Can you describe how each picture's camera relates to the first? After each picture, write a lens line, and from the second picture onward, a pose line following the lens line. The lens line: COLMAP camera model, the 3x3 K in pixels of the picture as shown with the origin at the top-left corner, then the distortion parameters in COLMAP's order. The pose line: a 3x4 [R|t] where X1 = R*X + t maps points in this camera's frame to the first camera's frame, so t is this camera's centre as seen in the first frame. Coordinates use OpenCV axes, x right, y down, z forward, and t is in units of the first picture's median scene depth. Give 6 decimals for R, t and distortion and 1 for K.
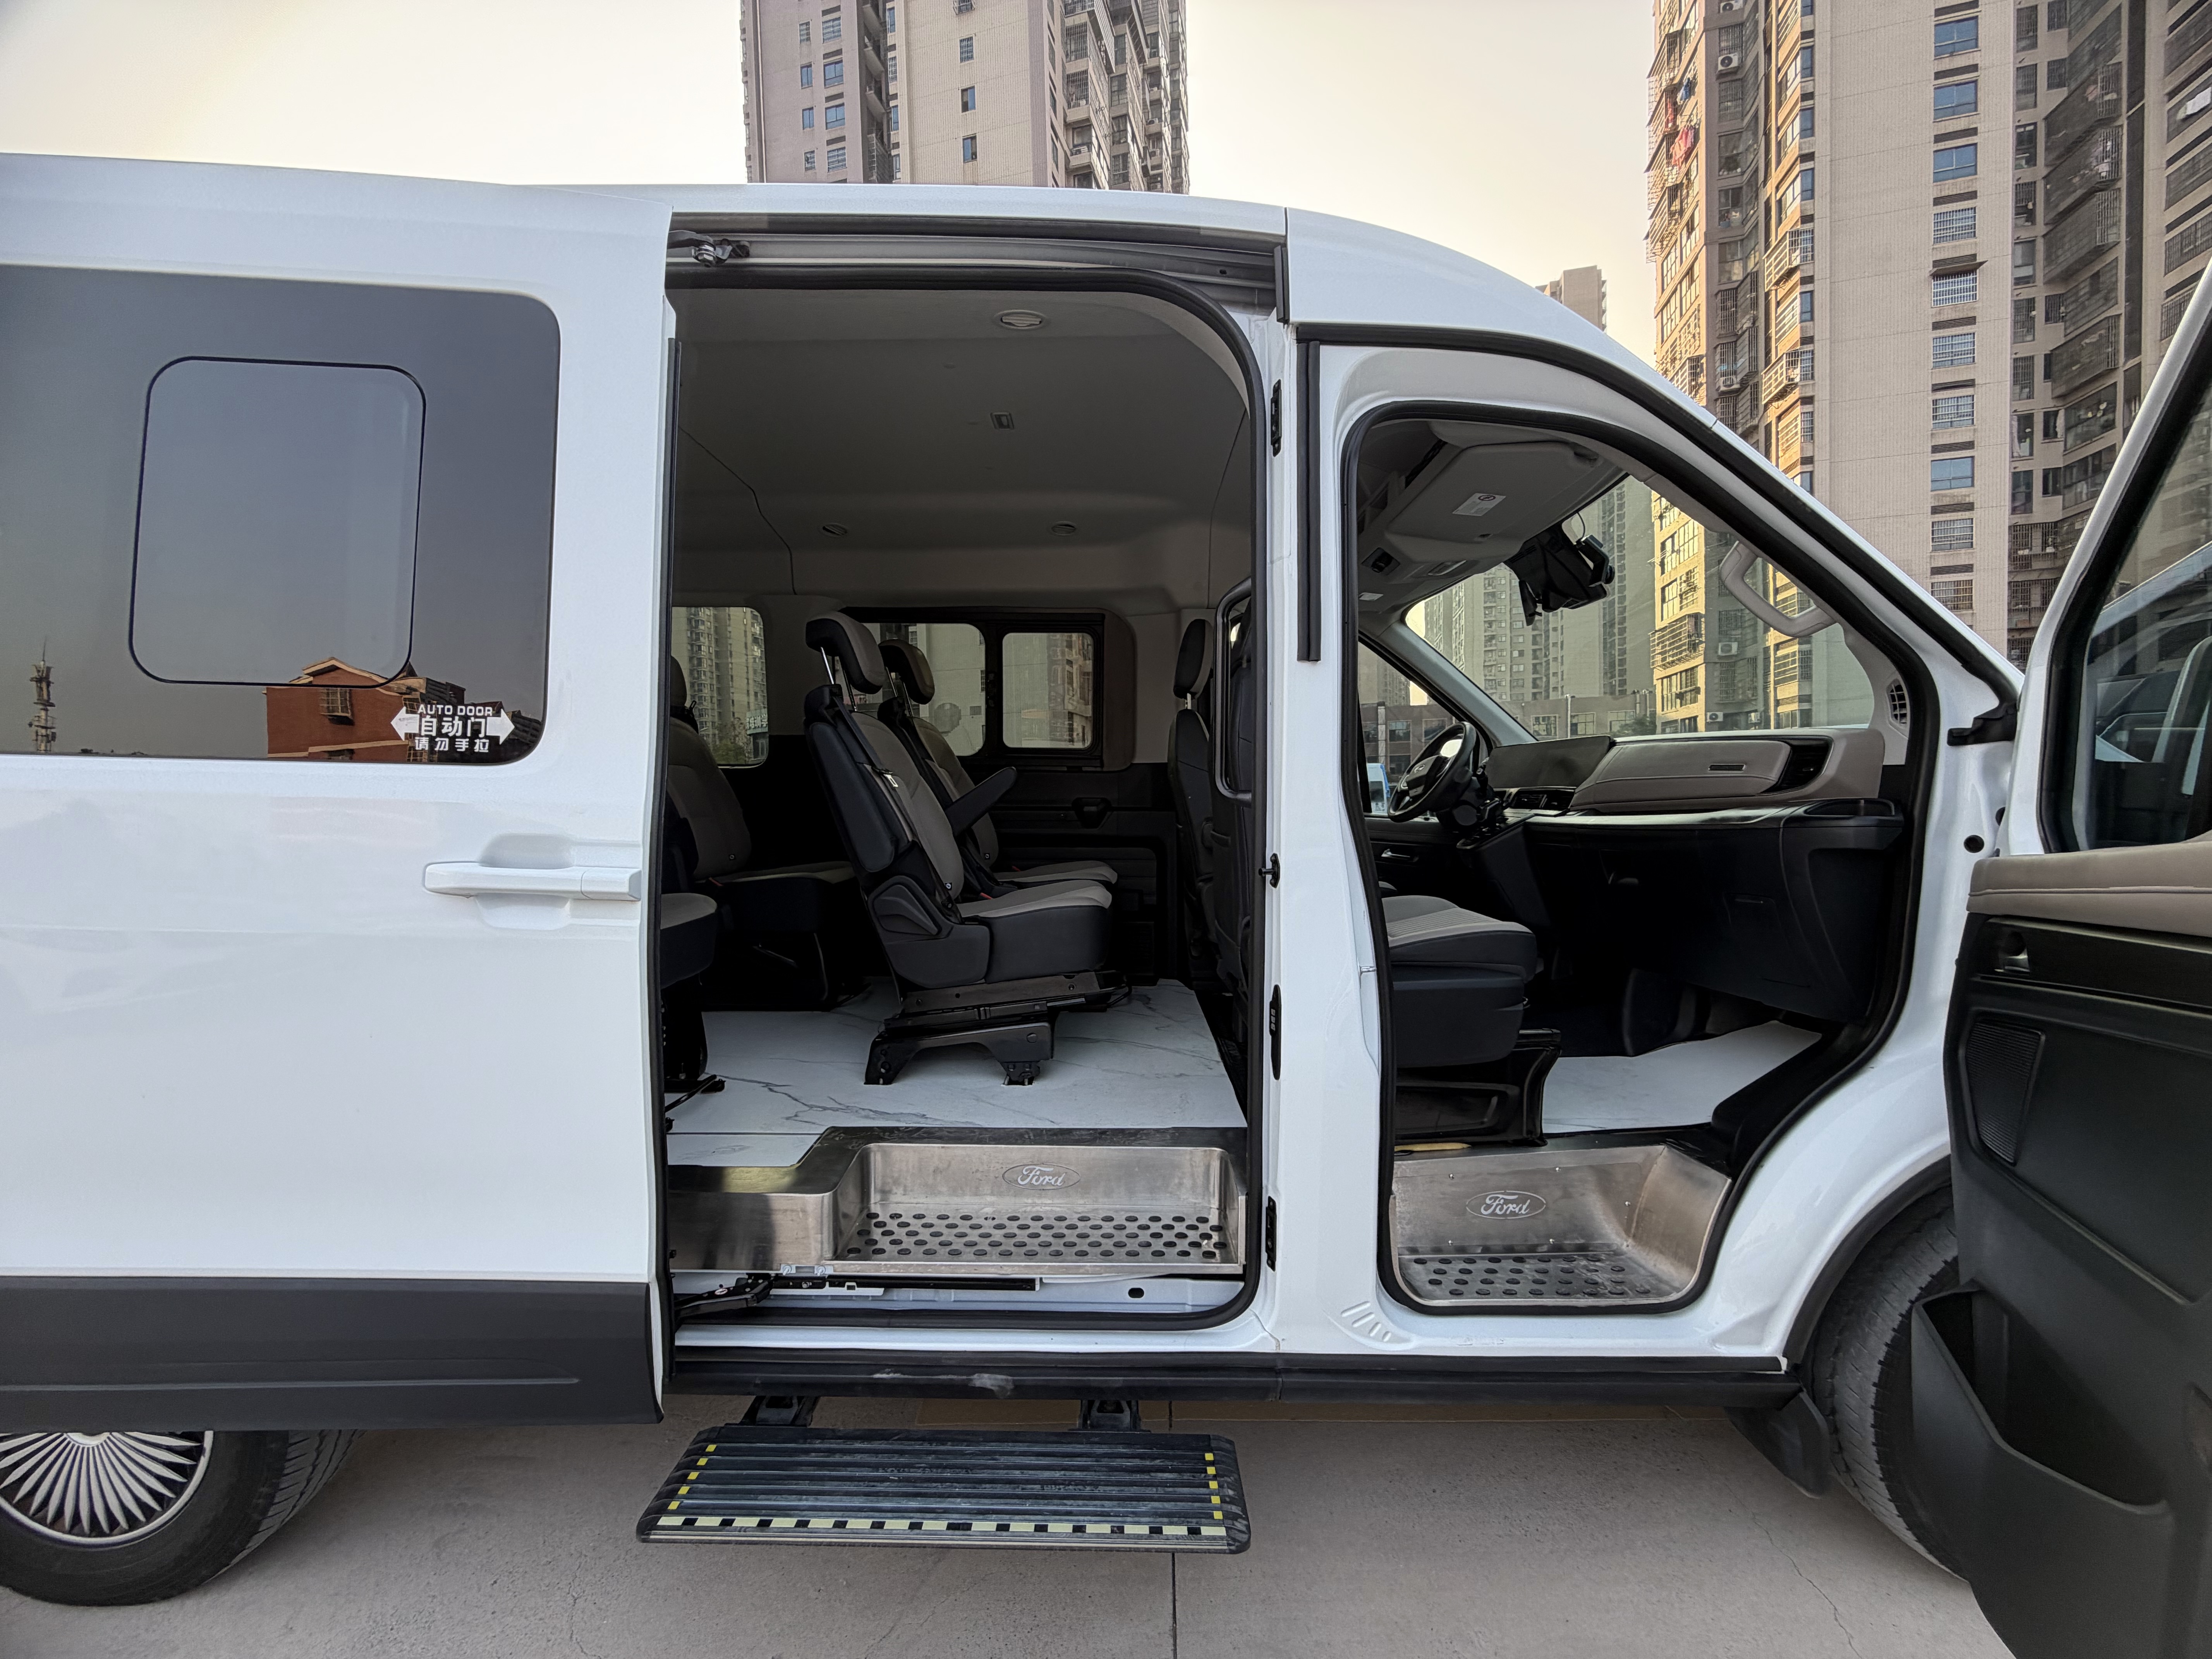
lens RADIAL K [[878.4, 0, 1094.4], [0, 878.4, 832.3], [0, 0, 1]] dist [-0.001791, 0.000242]
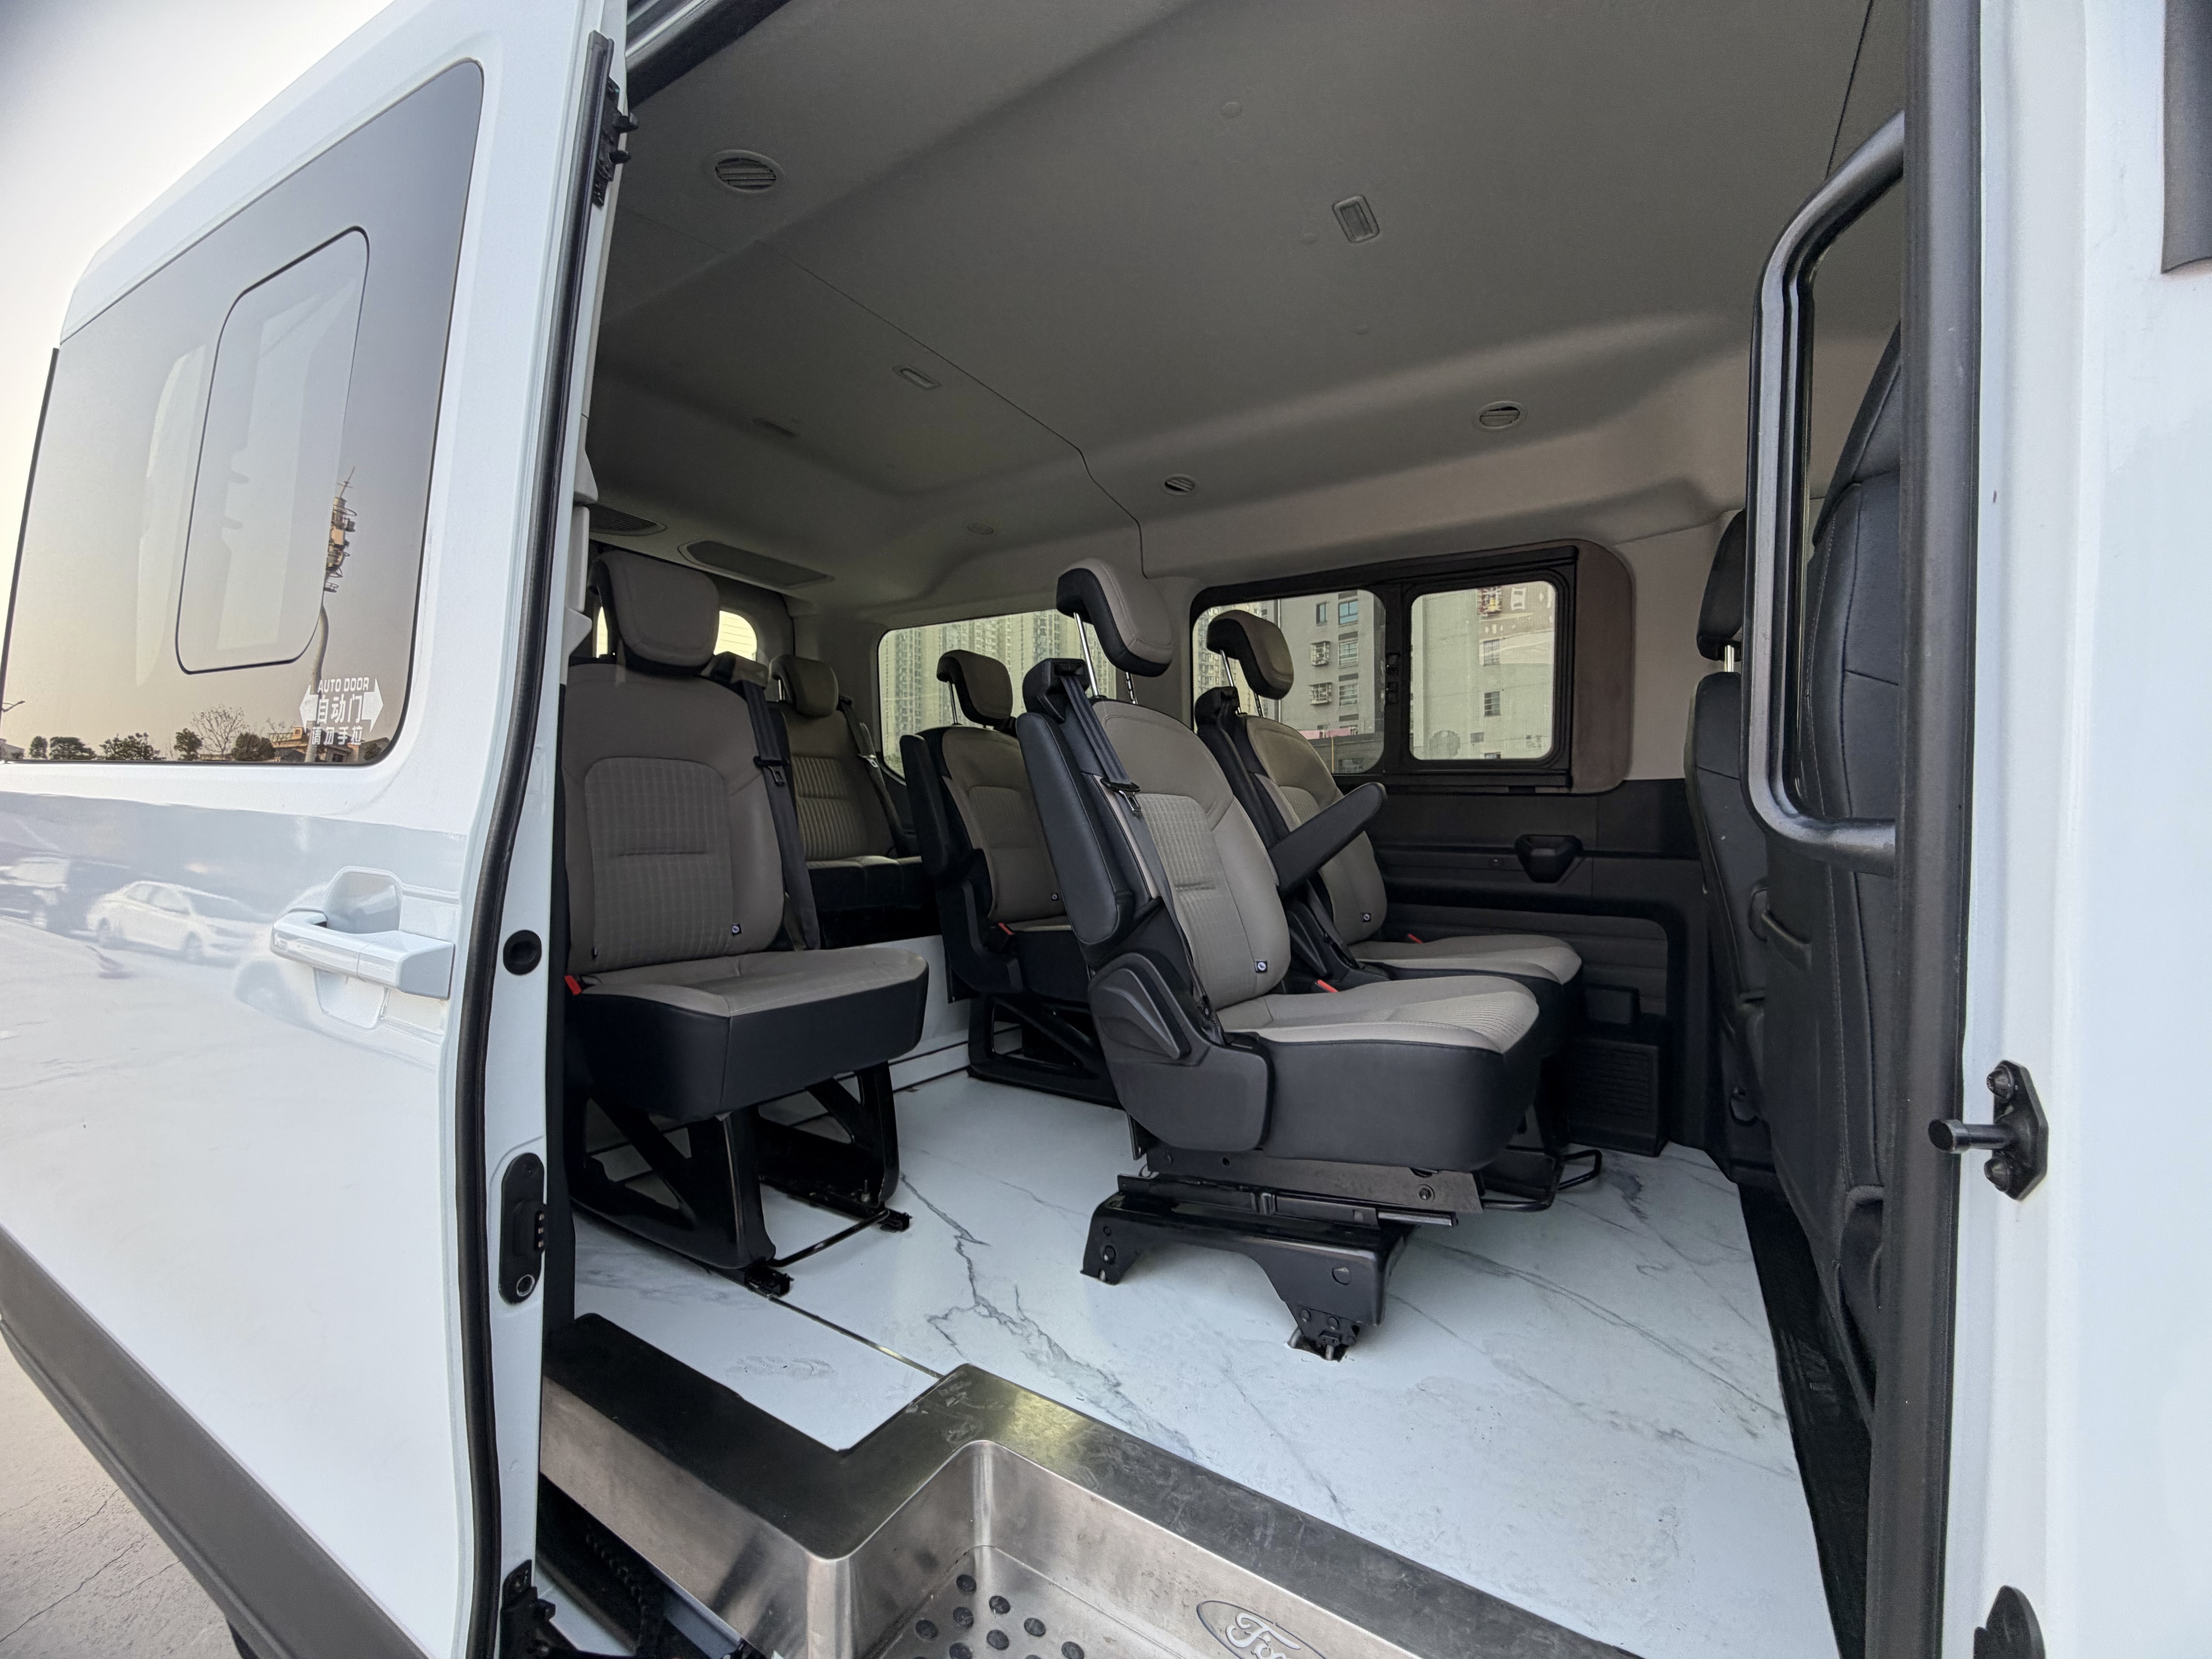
lens RADIAL K [[878.4, 0, 1095.2], [0, 878.4, 833.4], [0, 0, 1]] dist [-0.001791, 0.000242]
pose [[0.852634, 0.018810, -0.522170, 0.060898], [-0.037500, 0.998978, -0.025247, -0.014882], [0.521162, 0.041108, 0.852467, 0.352217]]
